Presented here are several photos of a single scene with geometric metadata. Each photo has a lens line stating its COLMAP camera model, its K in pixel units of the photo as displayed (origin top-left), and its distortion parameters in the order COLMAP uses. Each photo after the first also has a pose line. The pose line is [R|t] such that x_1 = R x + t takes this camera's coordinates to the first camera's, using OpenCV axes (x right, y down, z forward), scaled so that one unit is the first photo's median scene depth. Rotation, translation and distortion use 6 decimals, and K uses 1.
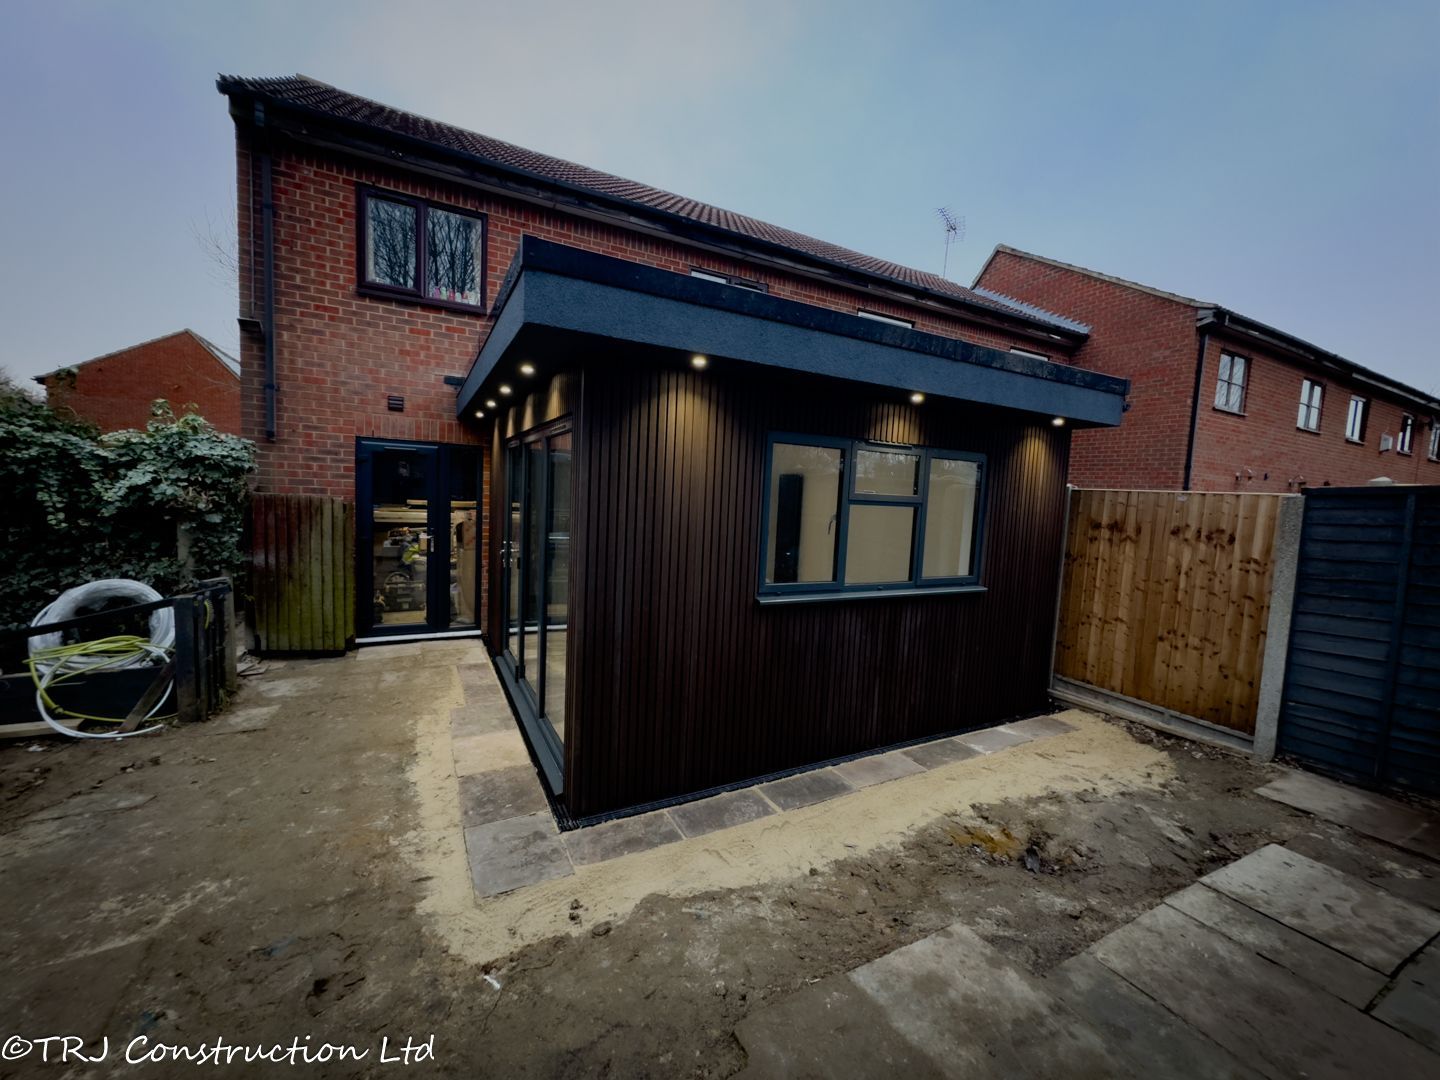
lens RADIAL K [[575.5, 0, 722.7], [0, 575.5, 540.6], [0, 0, 1]] dist [0.000069, -0.000412]
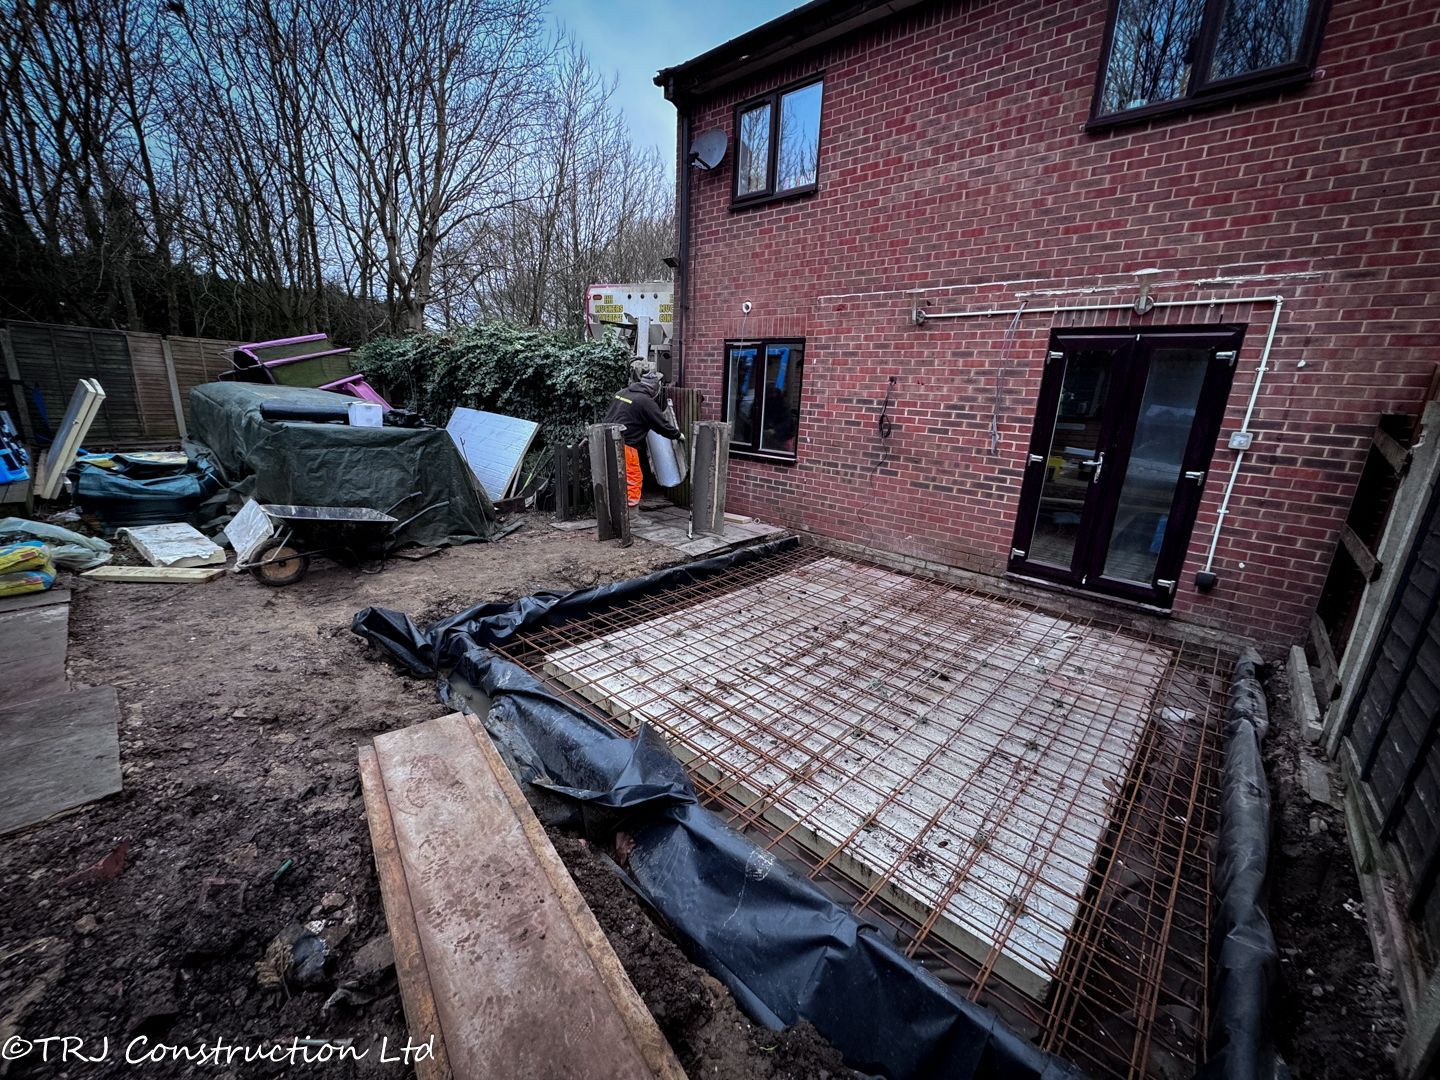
lens RADIAL K [[569.6, 0, 714.2], [0, 569.6, 532.8], [0, 0, 1]] dist [-0.001821, -0.000853]
pose [[0.323380, 0.205344, -0.923720, 0.639445], [-0.107664, 0.977816, 0.179678, 0.003357], [0.940124, 0.041348, 0.338314, 0.701734]]
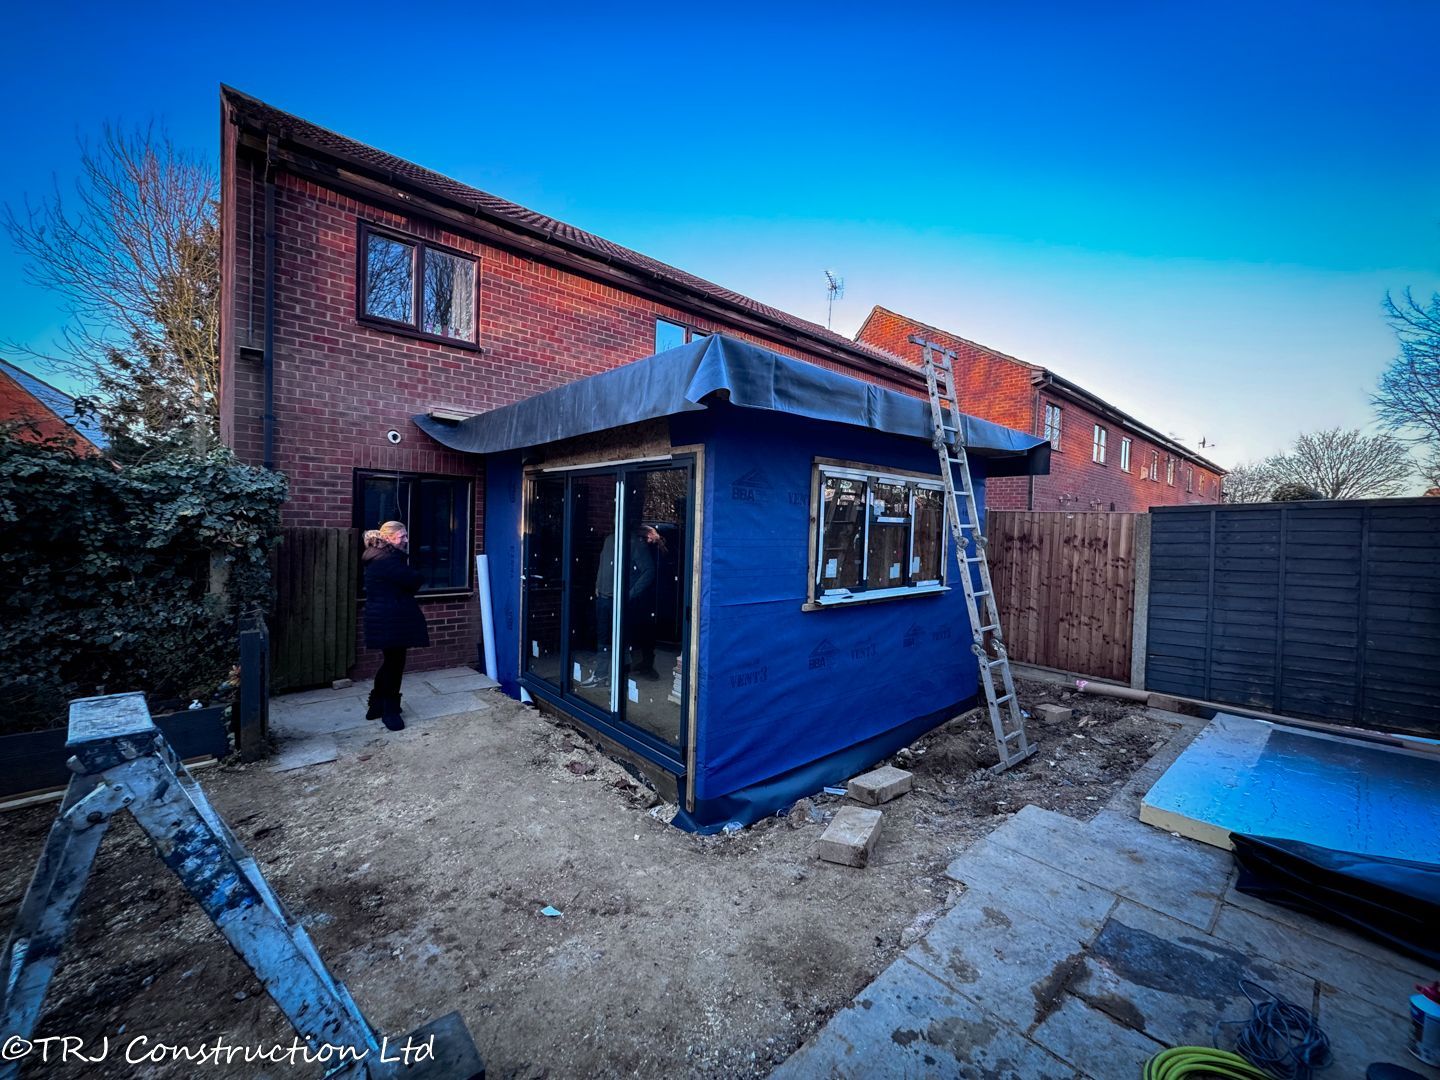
lens RADIAL K [[575.5, 0, 722.7], [0, 575.5, 540.6], [0, 0, 1]] dist [0.000069, -0.000412]
pose [[0.970204, -0.025885, 0.240902, -0.310629], [0.036507, 0.998543, -0.039736, 0.007836], [-0.239522, 0.047347, 0.969736, -0.123961]]
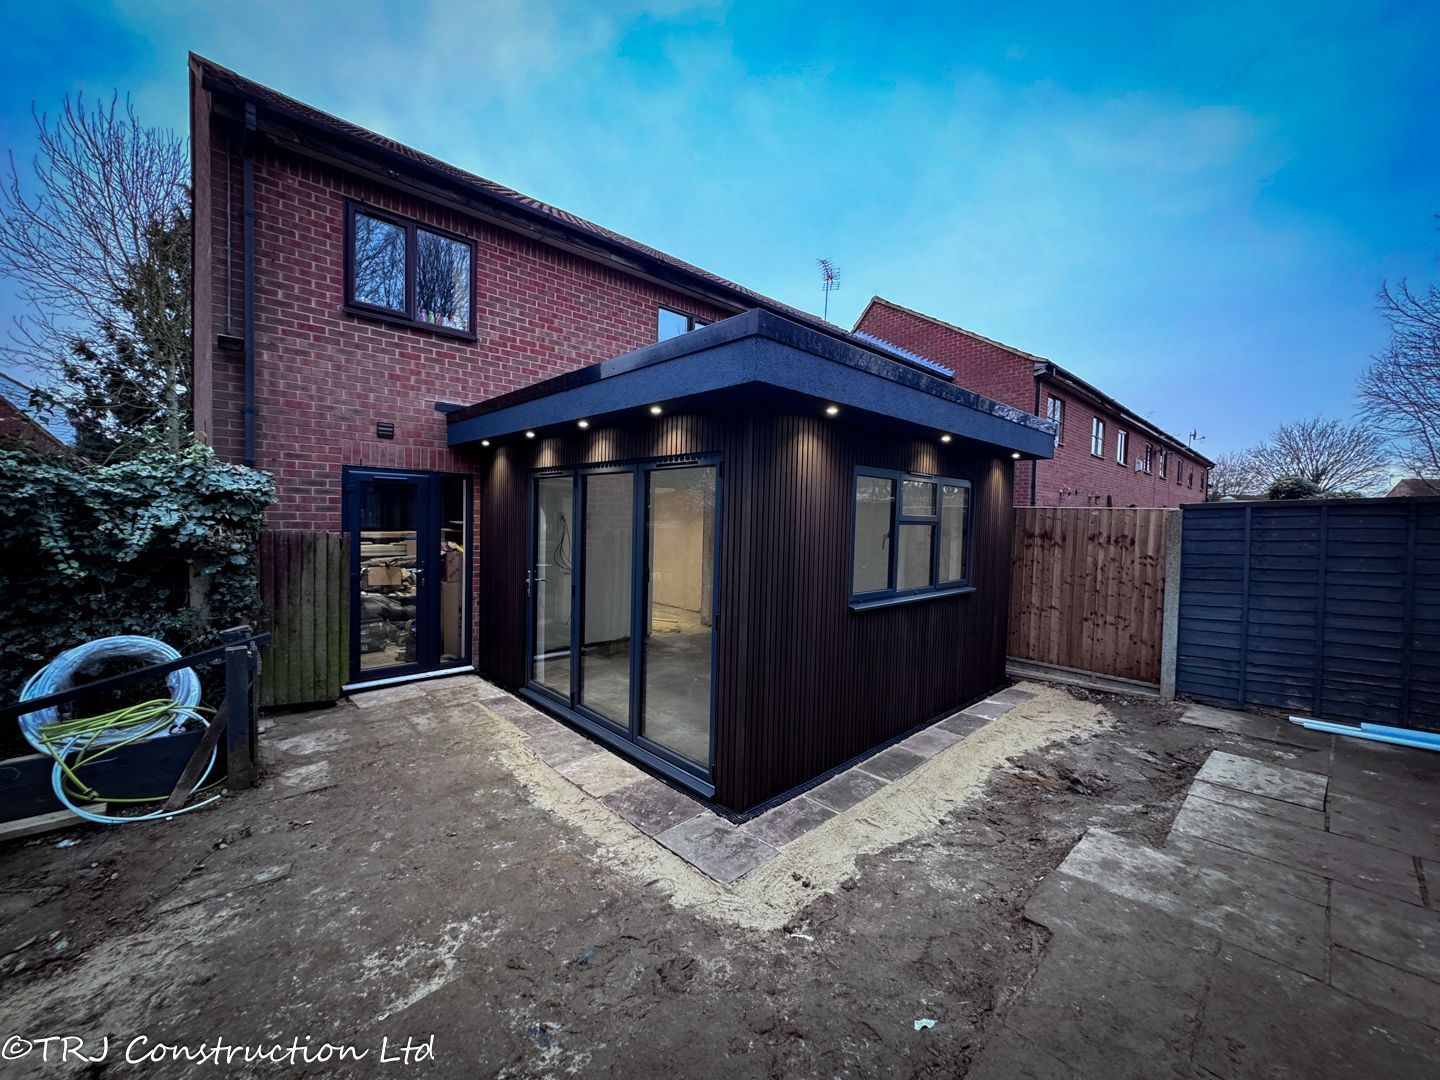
lens RADIAL K [[576.1, 0, 722.4], [0, 576.1, 539.8], [0, 0, 1]] dist [-0.000625, -0.000129]
pose [[0.963855, -0.035216, 0.264089, -0.351922], [0.044219, 0.998623, -0.028224, -0.010080], [-0.262732, 0.038882, 0.964085, -0.055255]]
